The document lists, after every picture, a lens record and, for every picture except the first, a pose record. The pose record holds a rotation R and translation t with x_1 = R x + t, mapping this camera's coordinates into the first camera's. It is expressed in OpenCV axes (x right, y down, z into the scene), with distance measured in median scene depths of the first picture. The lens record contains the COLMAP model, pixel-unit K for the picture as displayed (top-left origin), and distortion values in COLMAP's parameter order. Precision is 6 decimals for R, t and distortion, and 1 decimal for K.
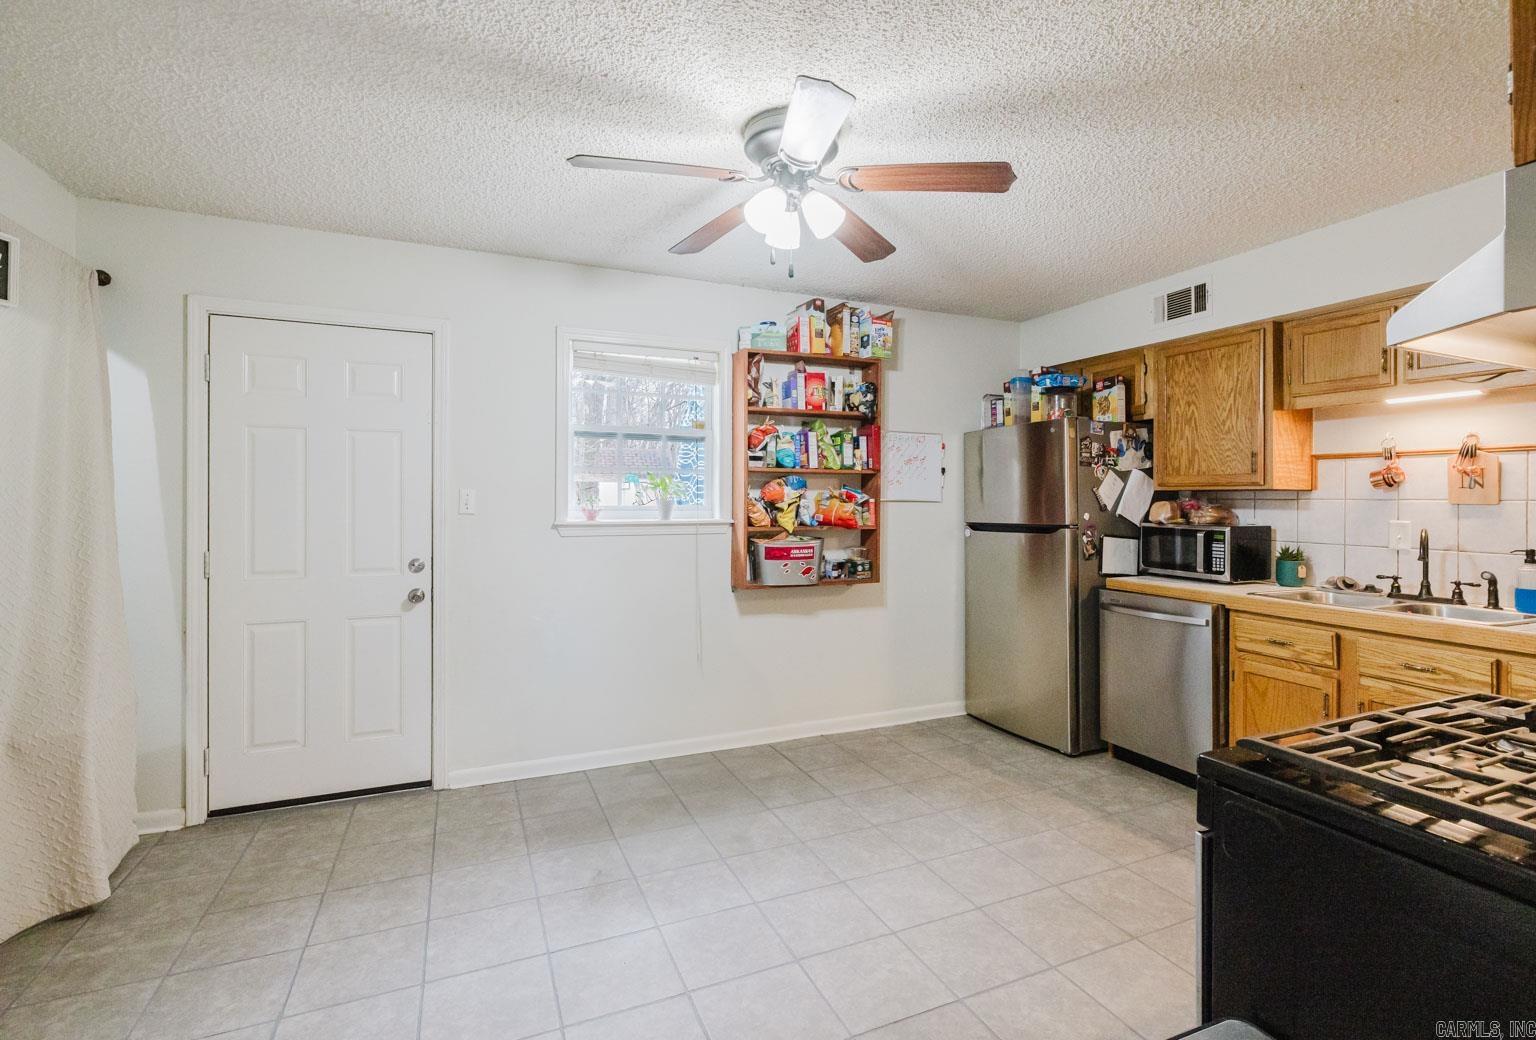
lens RADIAL K [[728.3, 0, 809.1], [0, 728.3, 471.4], [0, 0, 1]] dist [0.000661, 0.000356]
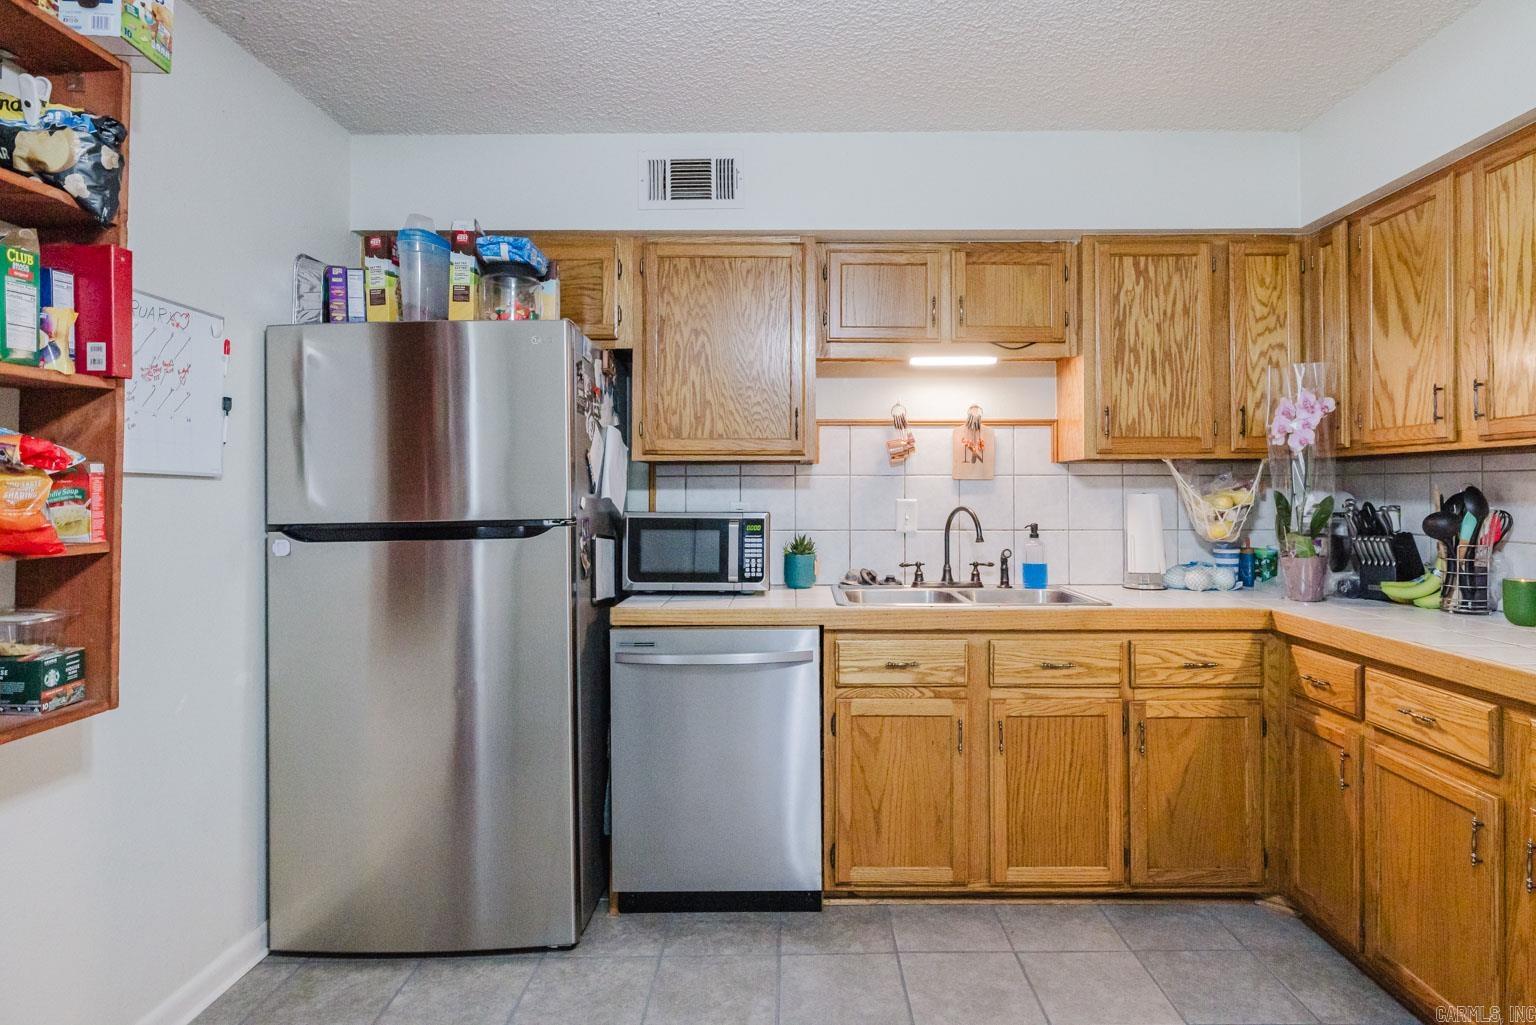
lens RADIAL K [[833.3, 0, 790.9], [0, 833.3, 465.9], [0, 0, 1]] dist [-0.002211, -0.000918]
pose [[0.425374, 0.023166, 0.904721, -0.137986], [-0.030111, 0.999481, -0.011435, 0.037394], [-0.904517, -0.022377, 0.425850, 0.607335]]
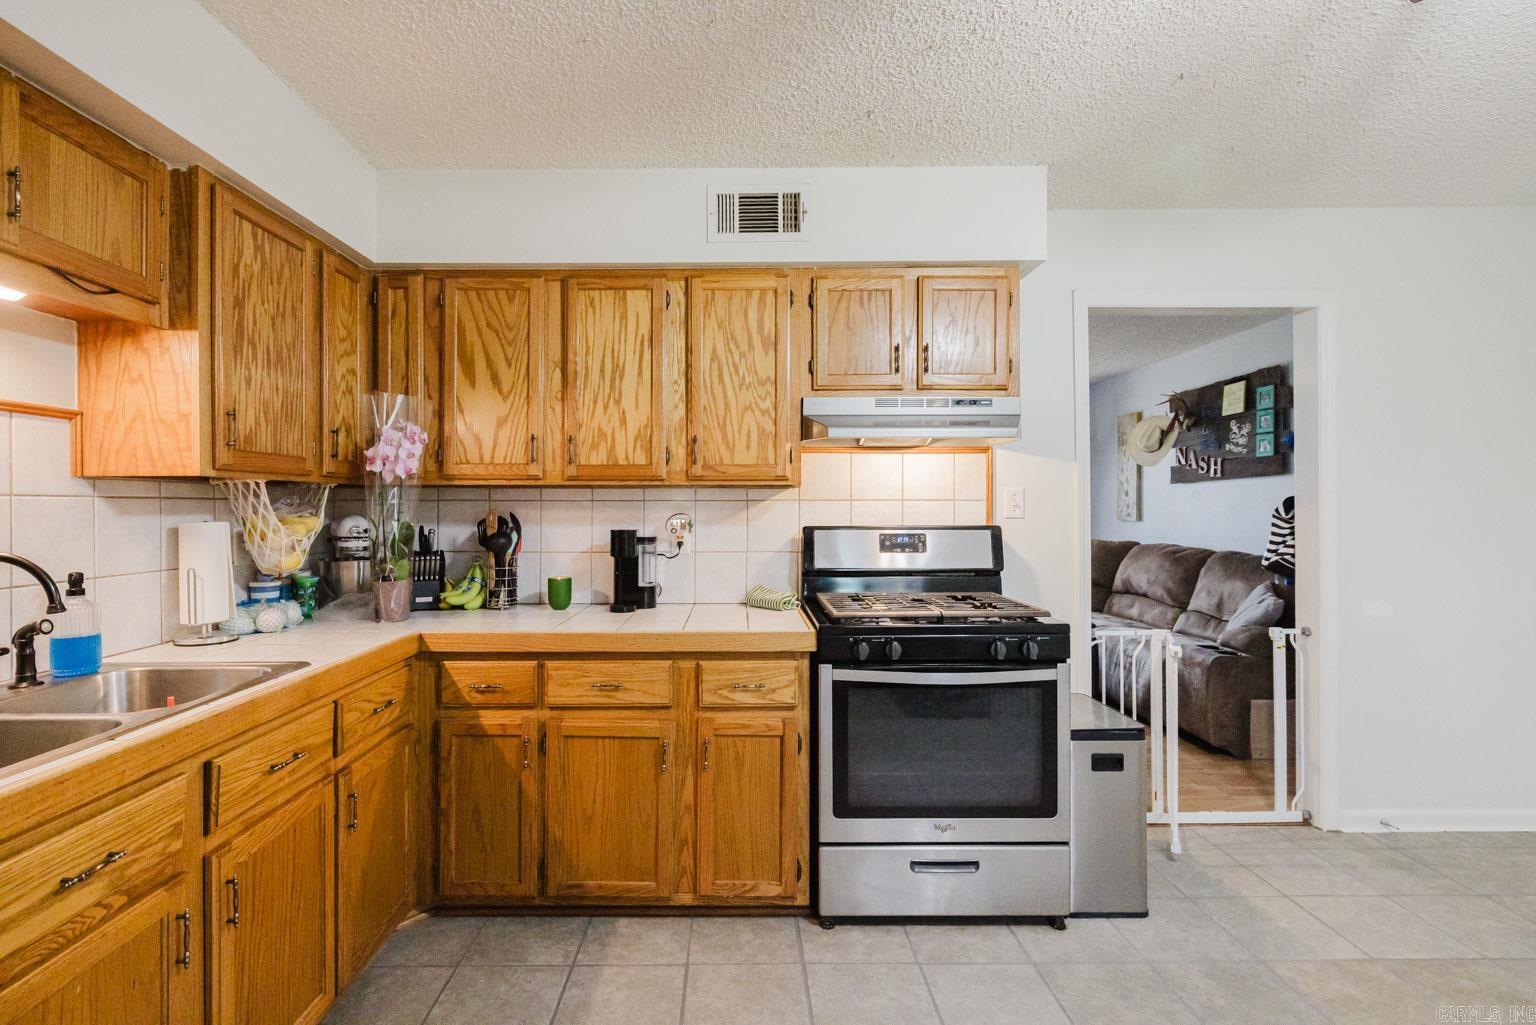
lens RADIAL K [[715.5, 0, 727.5], [0, 715.5, 501.7], [0, 0, 1]] dist [-0.000002, 0.000131]
pose [[-0.901821, 0.000166, 0.432110, 0.154211], [-0.017920, 0.999125, -0.037785, 0.043149], [-0.431738, -0.041819, -0.901029, 0.976091]]
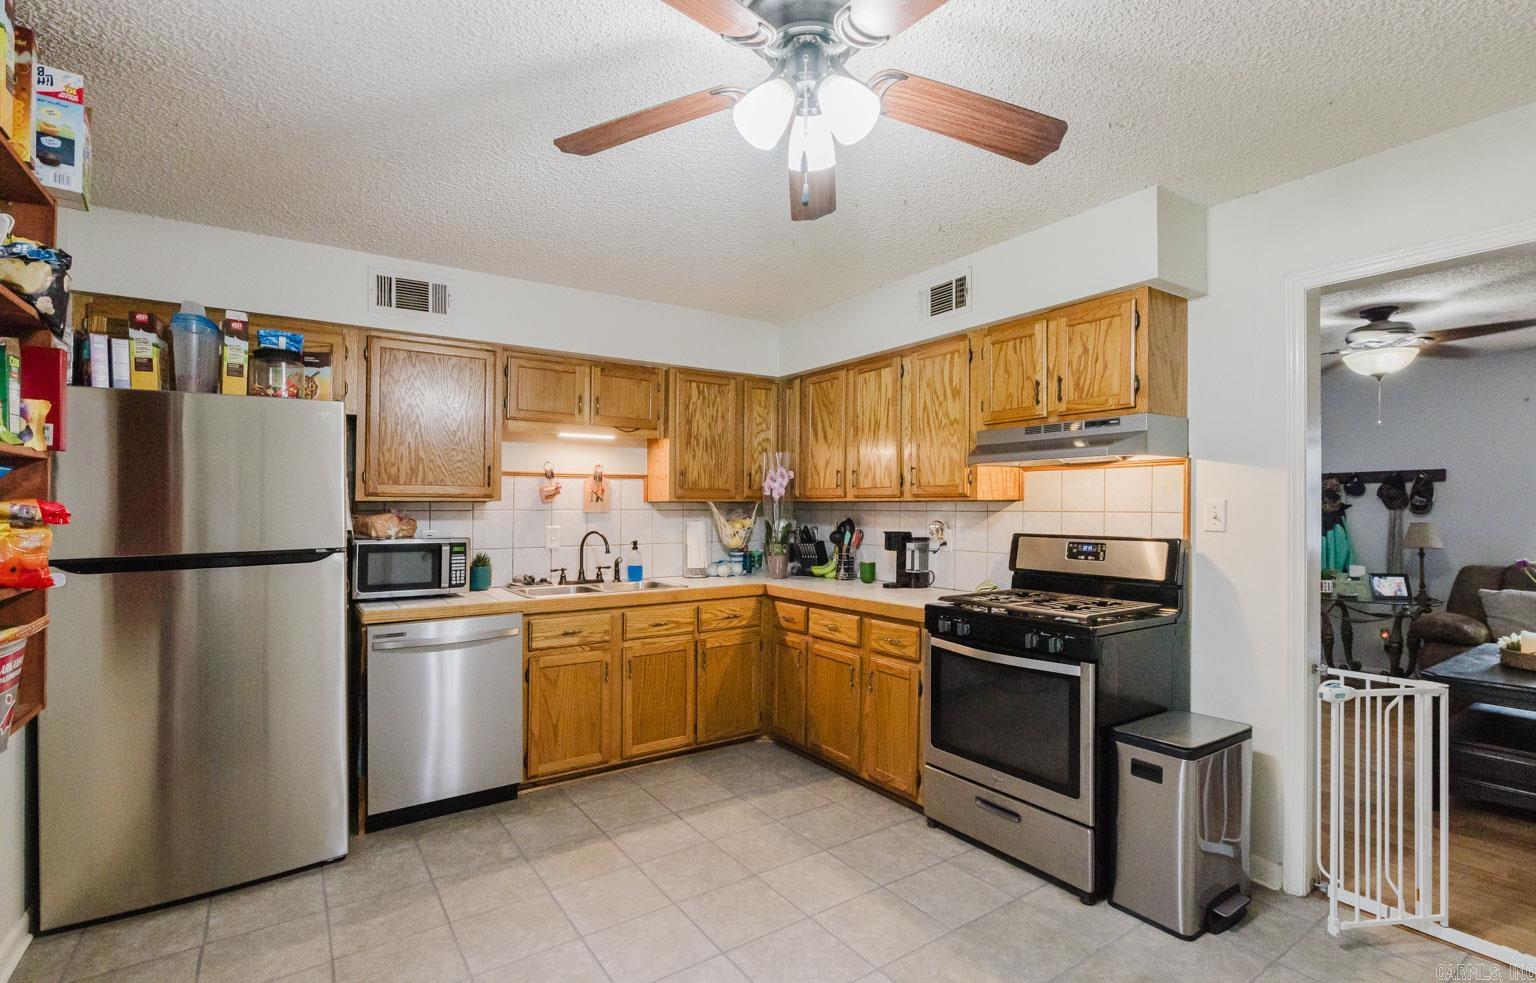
lens RADIAL K [[712.0, 0, 768.0], [0, 712.0, 491.5], [0, 0, 1]] dist [-0.000699, -0.000622]
pose [[-0.156363, 0.017063, 0.987552, -0.440422], [-0.036602, 0.999064, -0.023057, 0.018343], [-0.987021, -0.039752, -0.155592, 0.712439]]
